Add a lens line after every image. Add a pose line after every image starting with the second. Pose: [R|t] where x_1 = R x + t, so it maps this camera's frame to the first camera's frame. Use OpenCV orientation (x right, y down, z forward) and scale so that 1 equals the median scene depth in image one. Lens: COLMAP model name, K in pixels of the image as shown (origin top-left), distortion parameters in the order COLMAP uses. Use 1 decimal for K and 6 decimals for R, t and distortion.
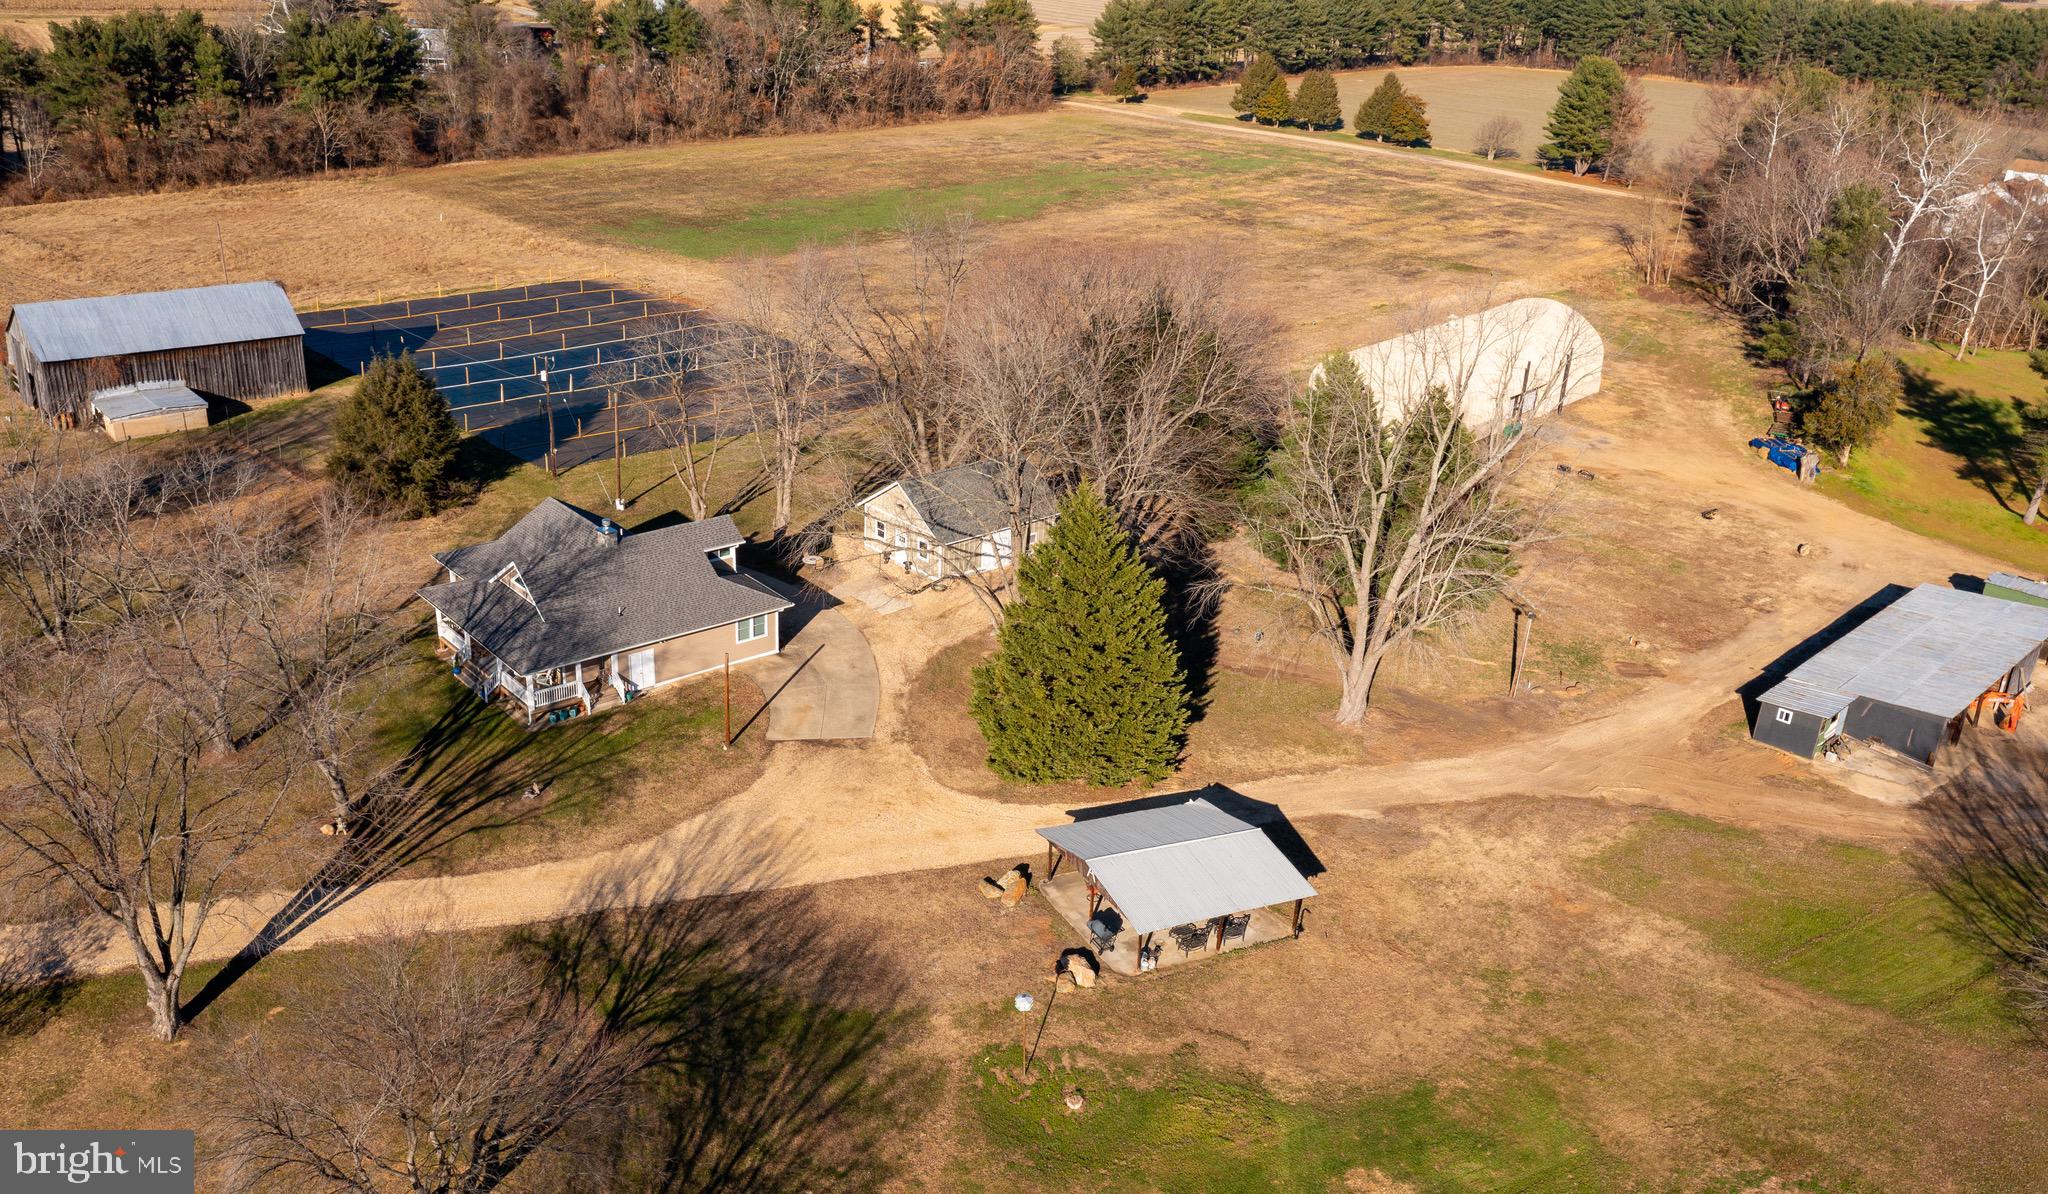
lens RADIAL K [[1682.1, 0, 1015.9], [0, 1682.1, 629.8], [0, 0, 1]] dist [0.006903, 0.004376]
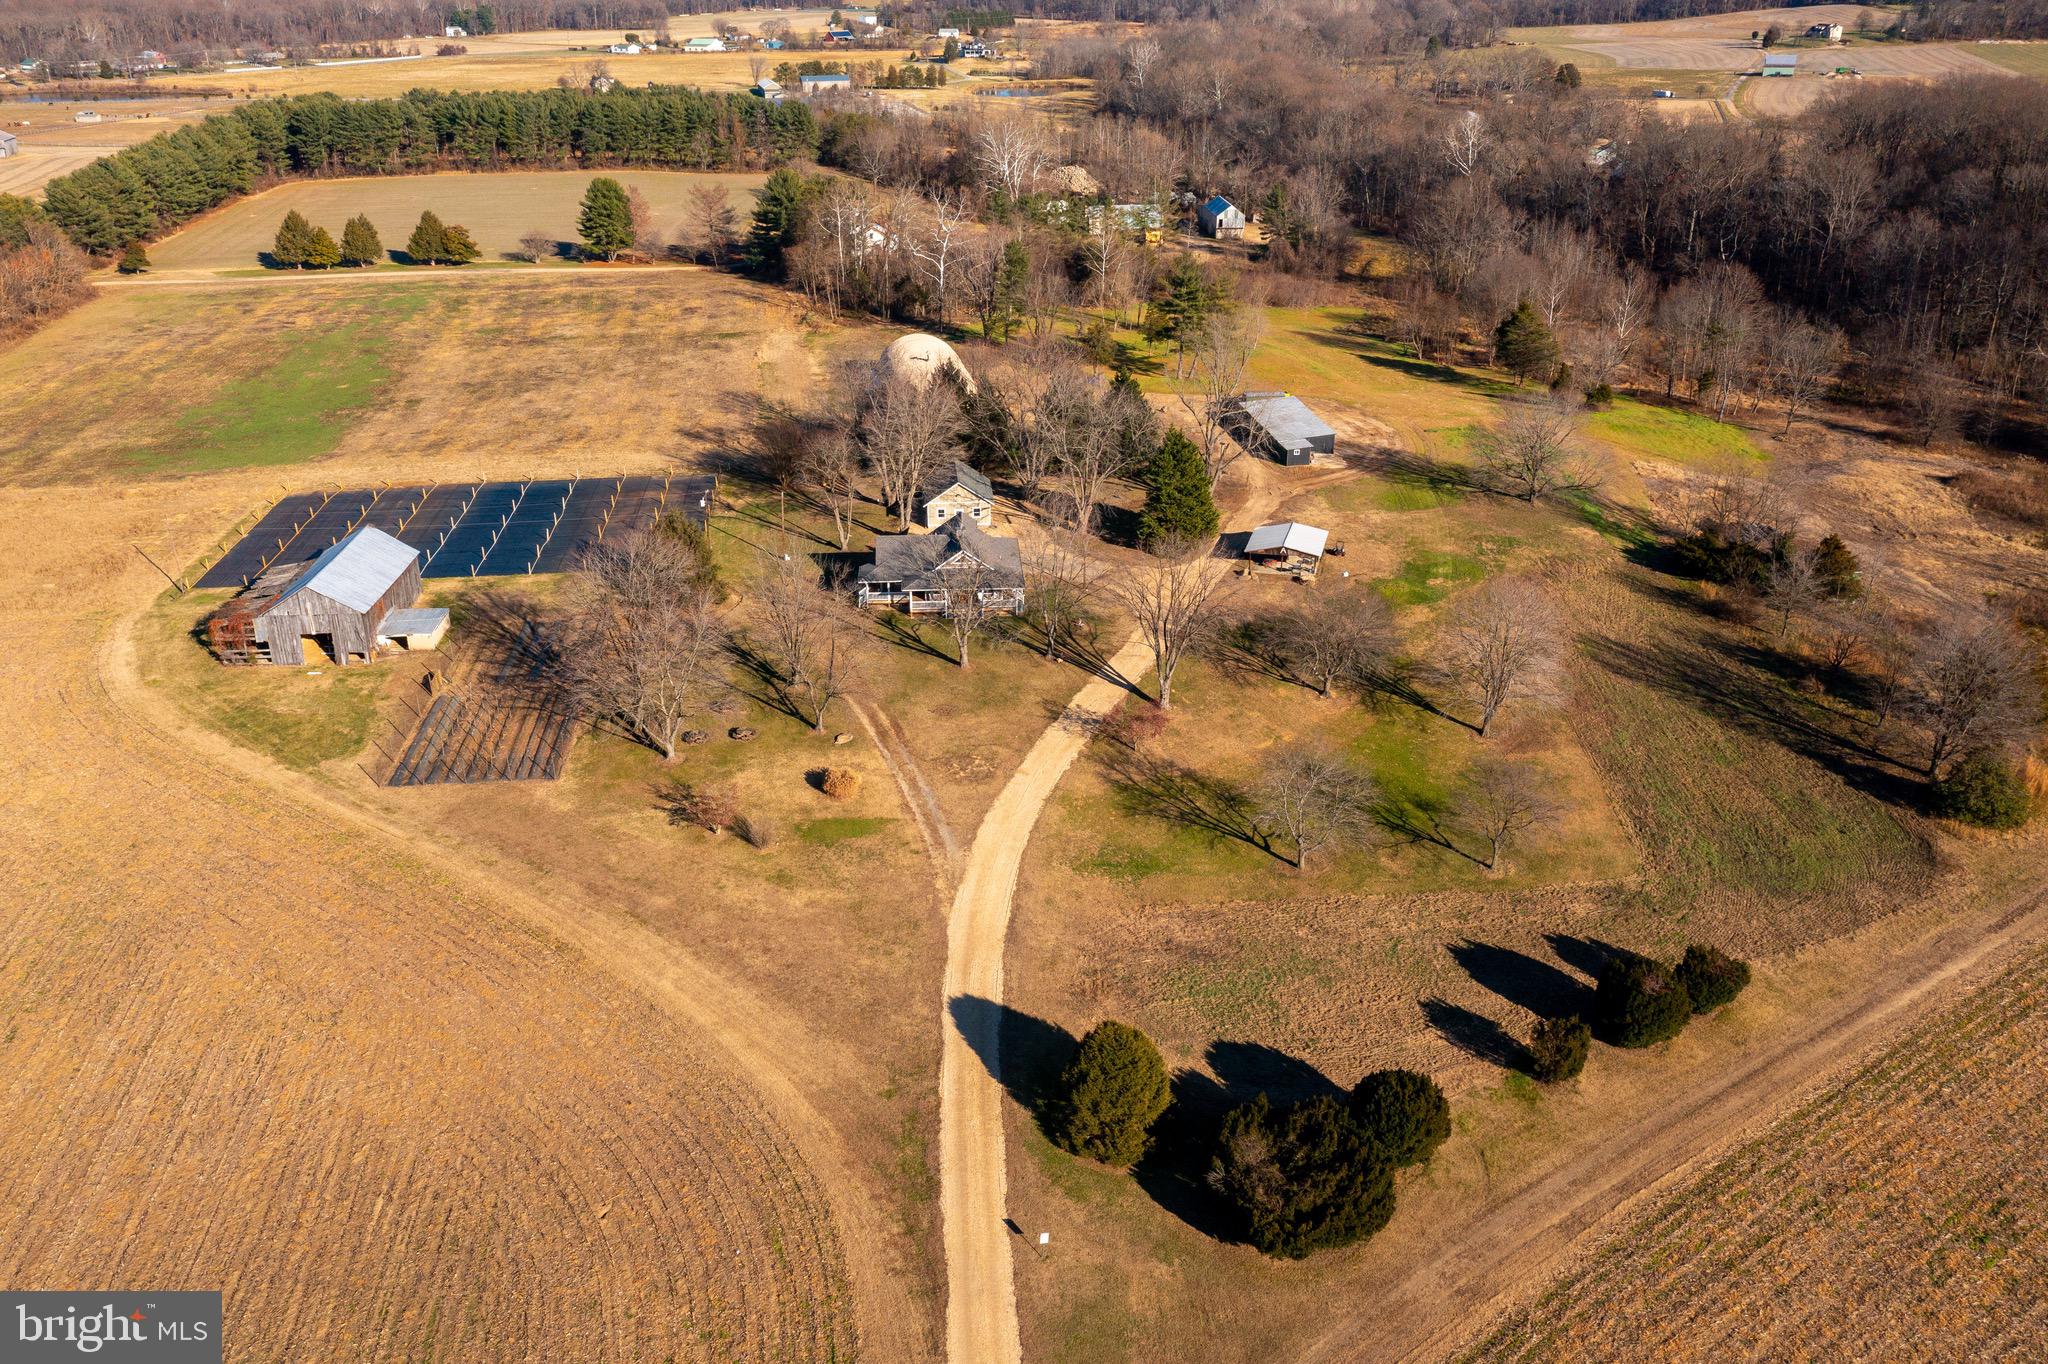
lens RADIAL K [[1640.9, 0, 1024.0], [0, 1640.9, 682.0], [0, 0, 1]] dist [0.006851, -0.000672]
pose [[0.608587, -0.366808, 0.703615, -1.327135], [0.354362, 0.919039, 0.172610, -0.164884], [-0.709965, 0.144286, 0.689298, -0.291323]]
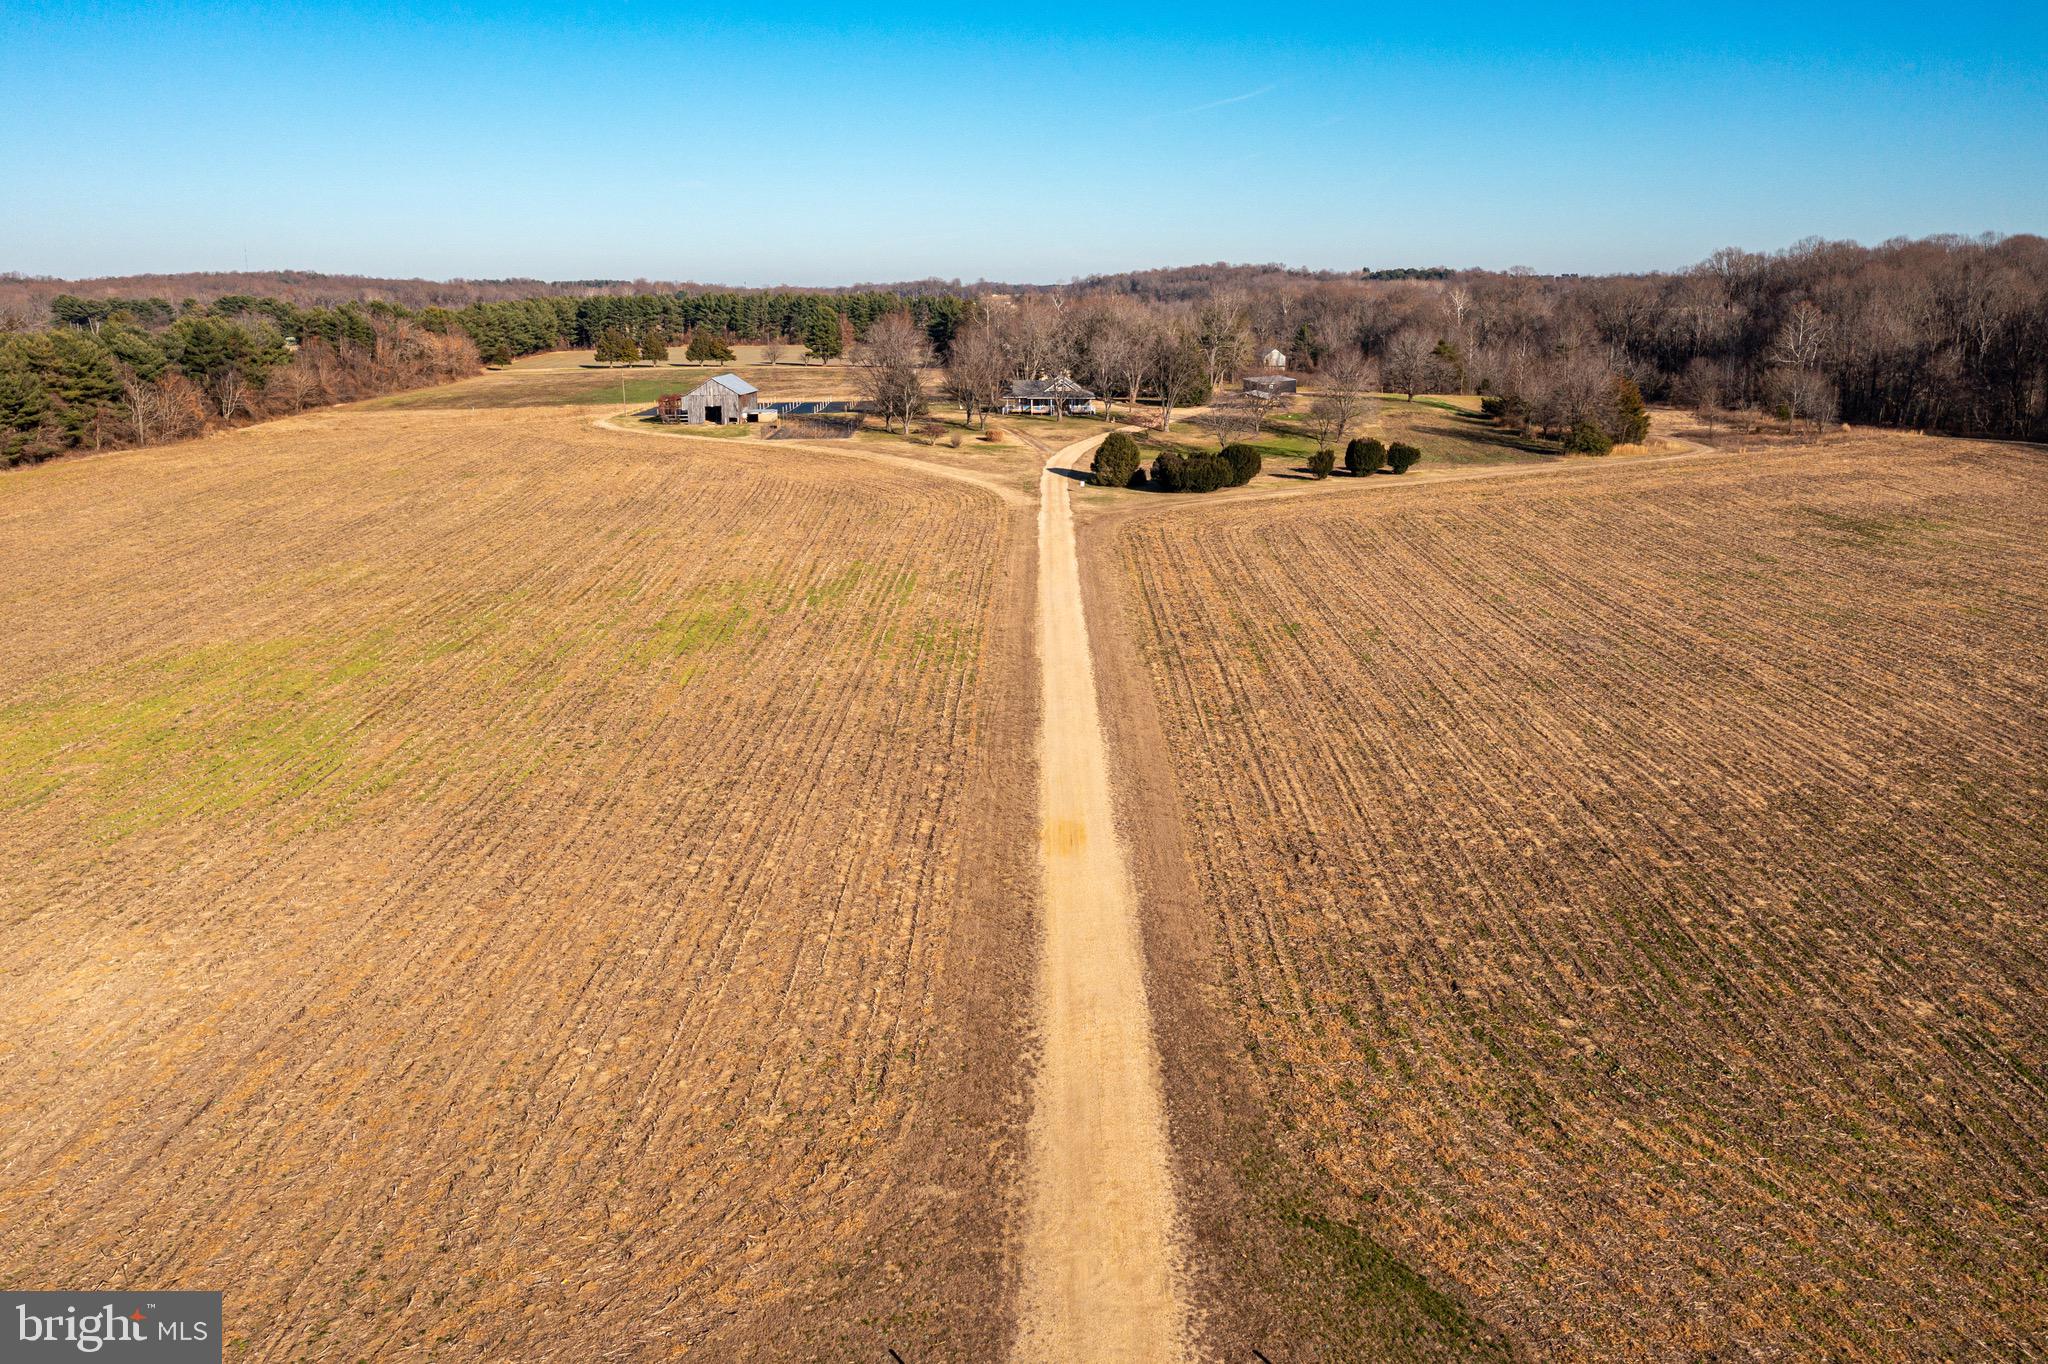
lens RADIAL K [[1635.2, 0, 1029.2], [0, 1635.2, 681.0], [0, 0, 1]] dist [-0.000234, 0.005155]
pose [[0.663159, -0.222142, 0.714754, -2.351038], [0.338612, 0.940673, -0.021812, 0.485857], [-0.667504, 0.256489, 0.699036, -0.966119]]
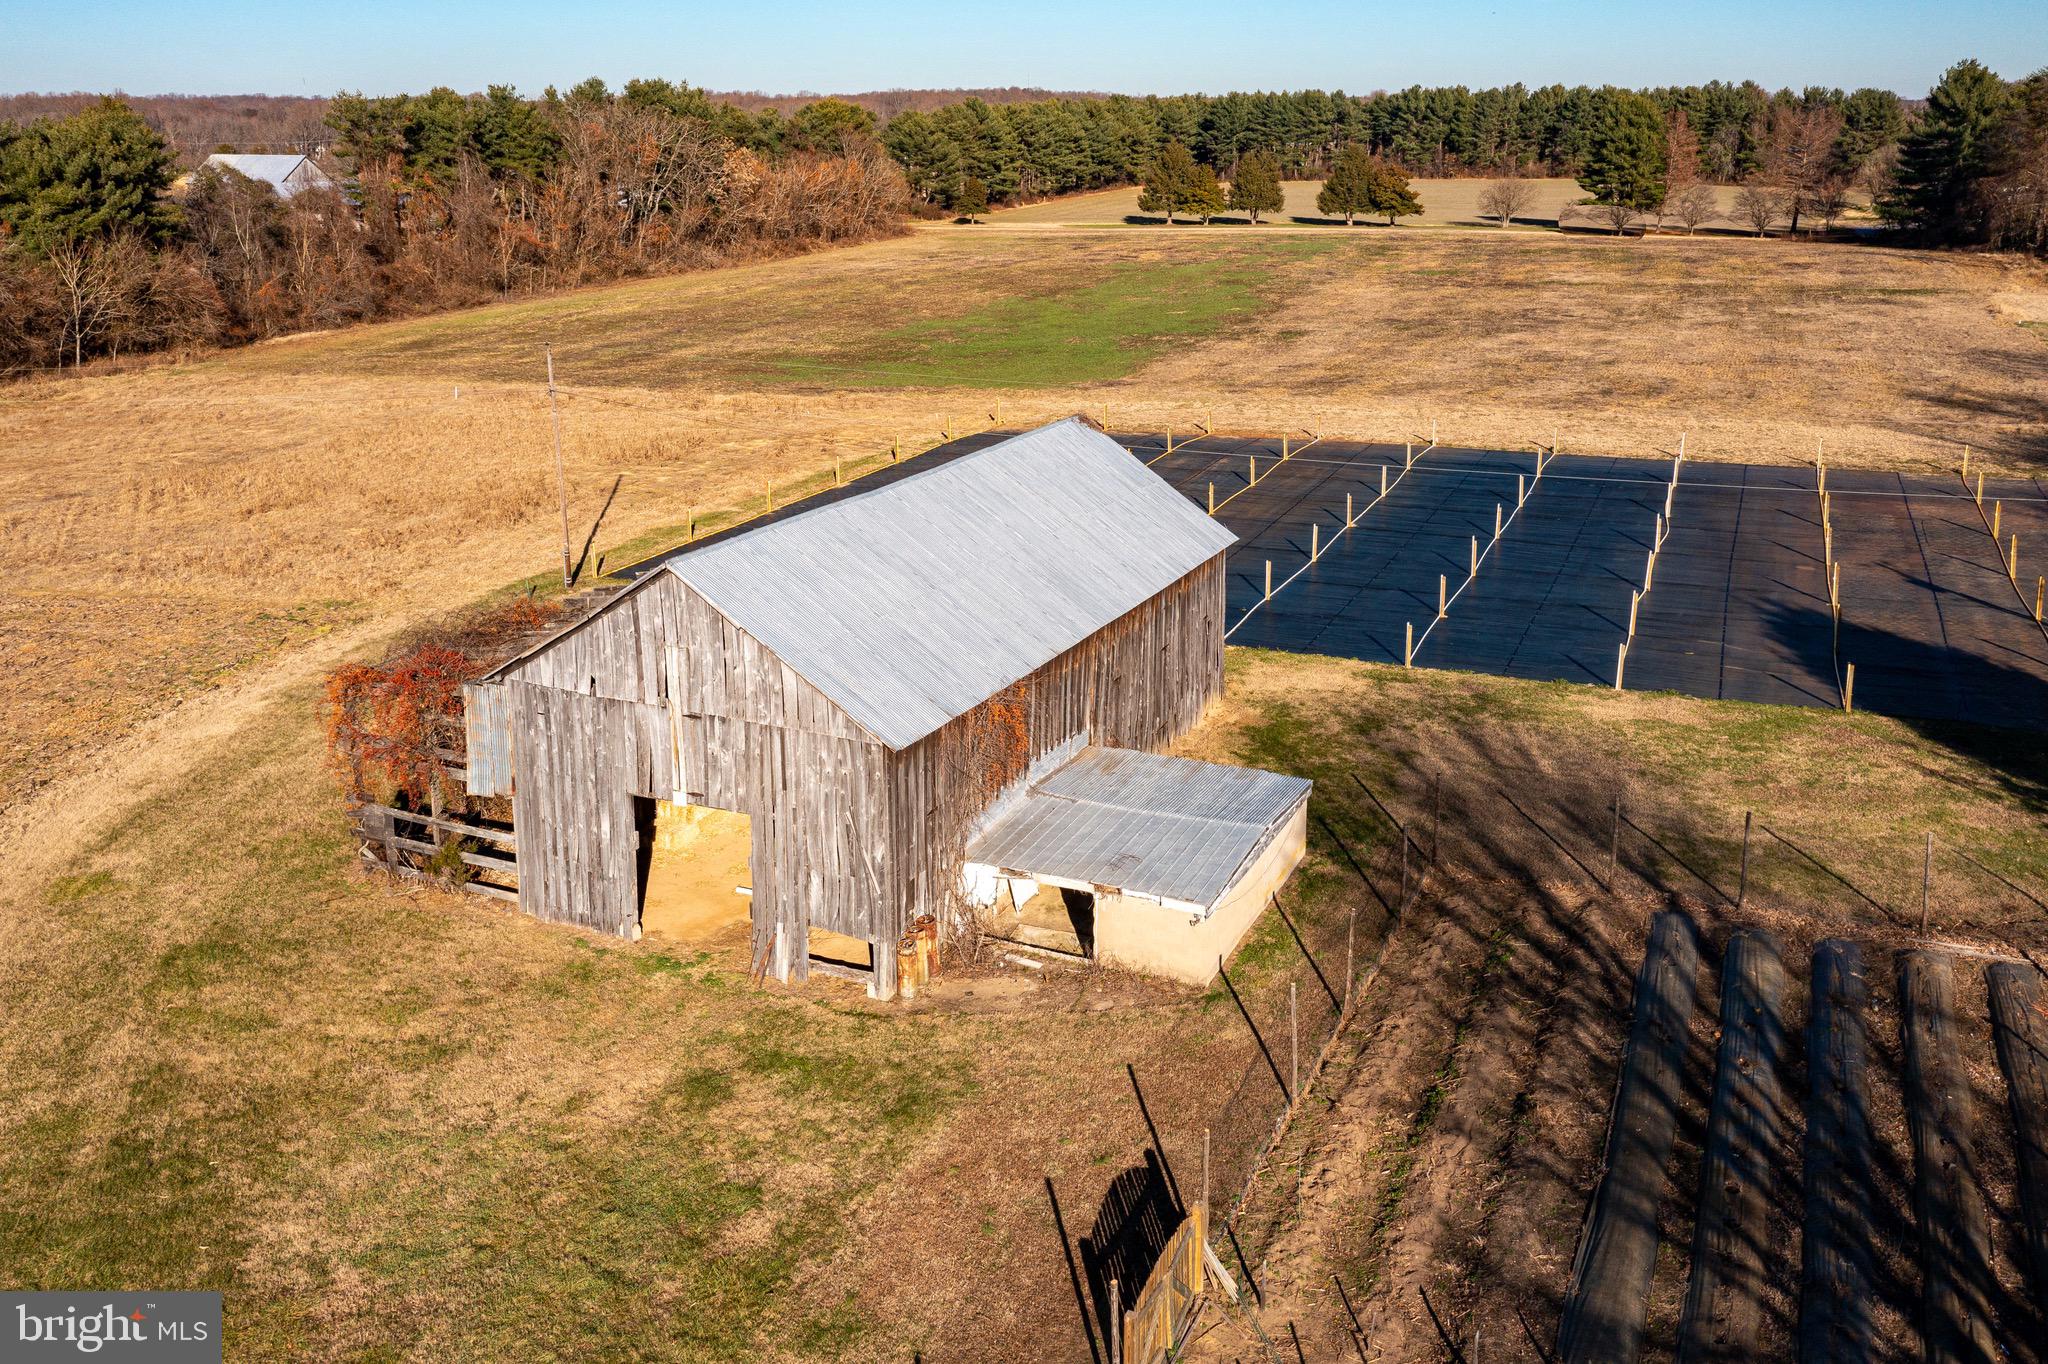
lens RADIAL K [[1692.9, 0, 1060.3], [0, 1692.9, 527.2], [0, 0, 1]] dist [0.000157, 0.002974]
pose [[0.911206, -0.148426, 0.384284, -0.718397], [0.213339, 0.968023, -0.131976, -0.169181], [-0.352407, 0.202240, 0.913733, 0.834029]]
